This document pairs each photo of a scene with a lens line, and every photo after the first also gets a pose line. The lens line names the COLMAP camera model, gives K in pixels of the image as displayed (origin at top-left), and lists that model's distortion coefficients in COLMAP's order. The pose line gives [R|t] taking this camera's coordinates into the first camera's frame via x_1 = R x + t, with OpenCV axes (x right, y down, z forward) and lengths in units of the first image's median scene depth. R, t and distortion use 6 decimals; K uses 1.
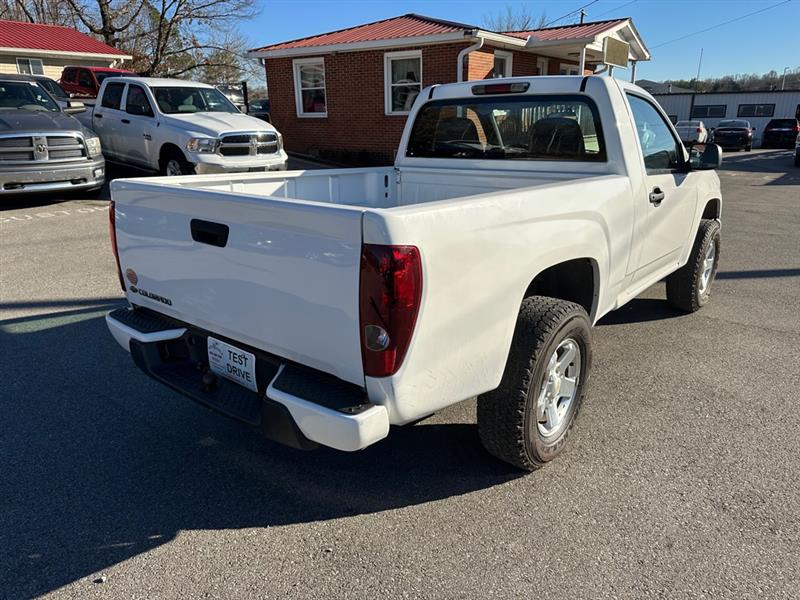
lens RADIAL K [[565.1, 0, 401.4], [0, 565.1, 301.2], [0, 0, 1]] dist [0.024402, -0.037543]
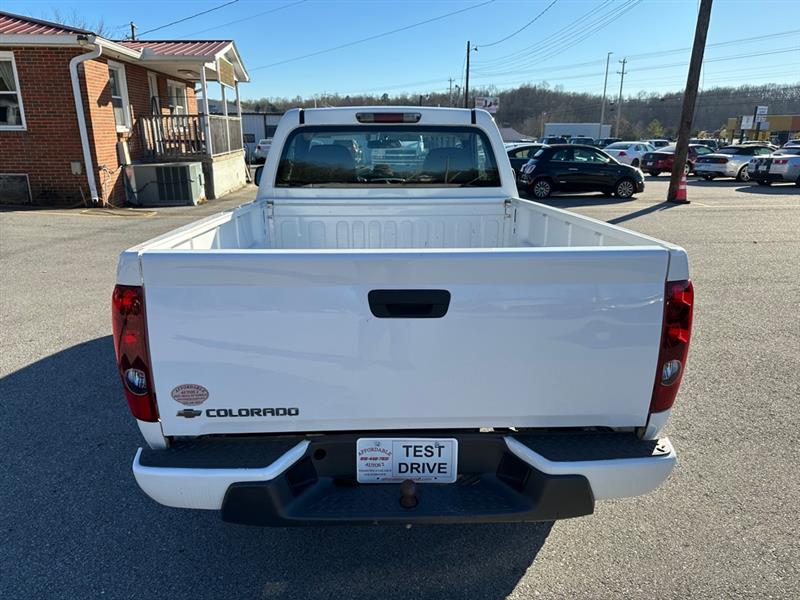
lens RADIAL K [[565.1, 0, 400.6], [0, 565.1, 302.3], [0, 0, 1]] dist [0.024402, -0.037543]
pose [[0.749908, -0.174653, 0.638071, -0.122658], [0.190068, 0.980736, 0.045066, -0.023103], [-0.633650, 0.087482, 0.768658, 0.059571]]
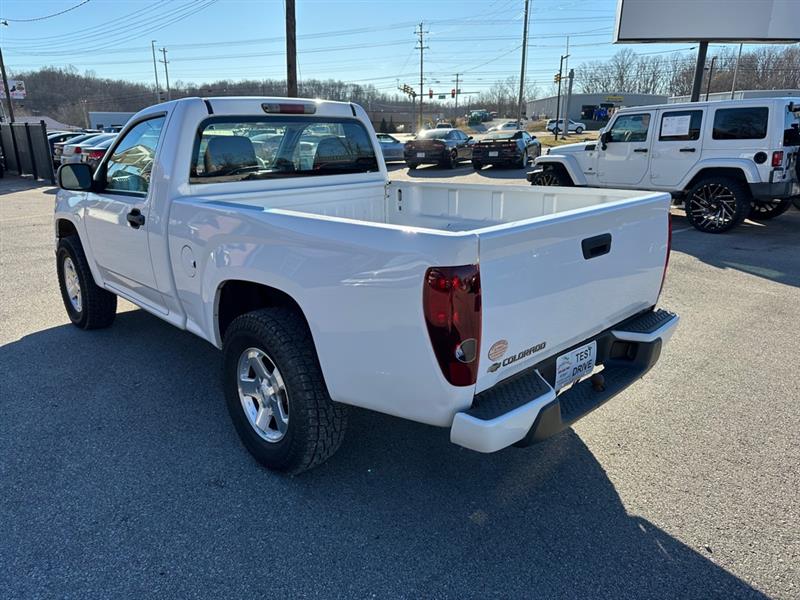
lens RADIAL K [[565.1, 0, 398.2], [0, 565.1, 301.8], [0, 0, 1]] dist [0.024402, -0.037543]
pose [[0.120303, -0.283687, 0.951341, -0.212262], [0.298723, 0.924231, 0.237828, -0.057488], [-0.946727, 0.255576, 0.195931, 0.170302]]
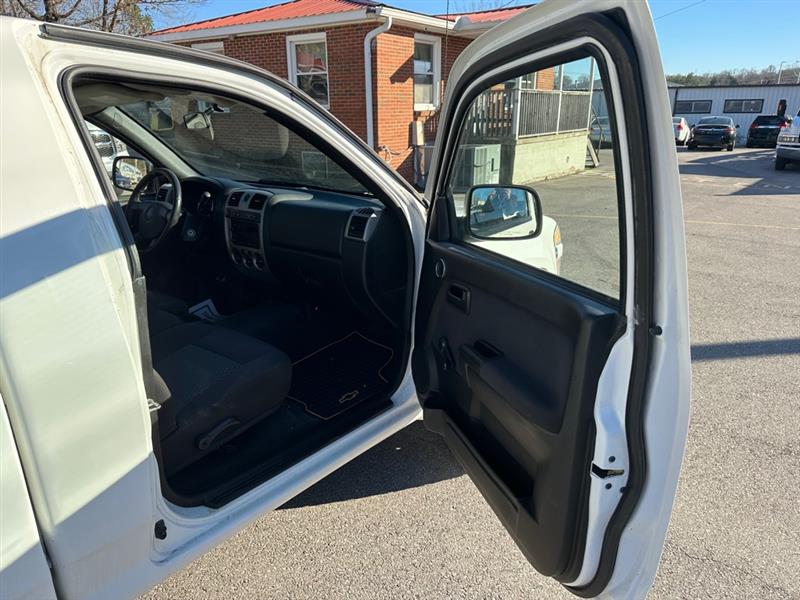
lens RADIAL K [[565.1, 0, 403.2], [0, 565.1, 308.0], [0, 0, 1]] dist [0.024402, -0.037543]
pose [[0.999976, 0.002083, 0.006616, 0.140849], [-0.002218, 0.999788, 0.020490, -0.050654], [-0.006572, -0.020504, 0.999768, 0.146052]]
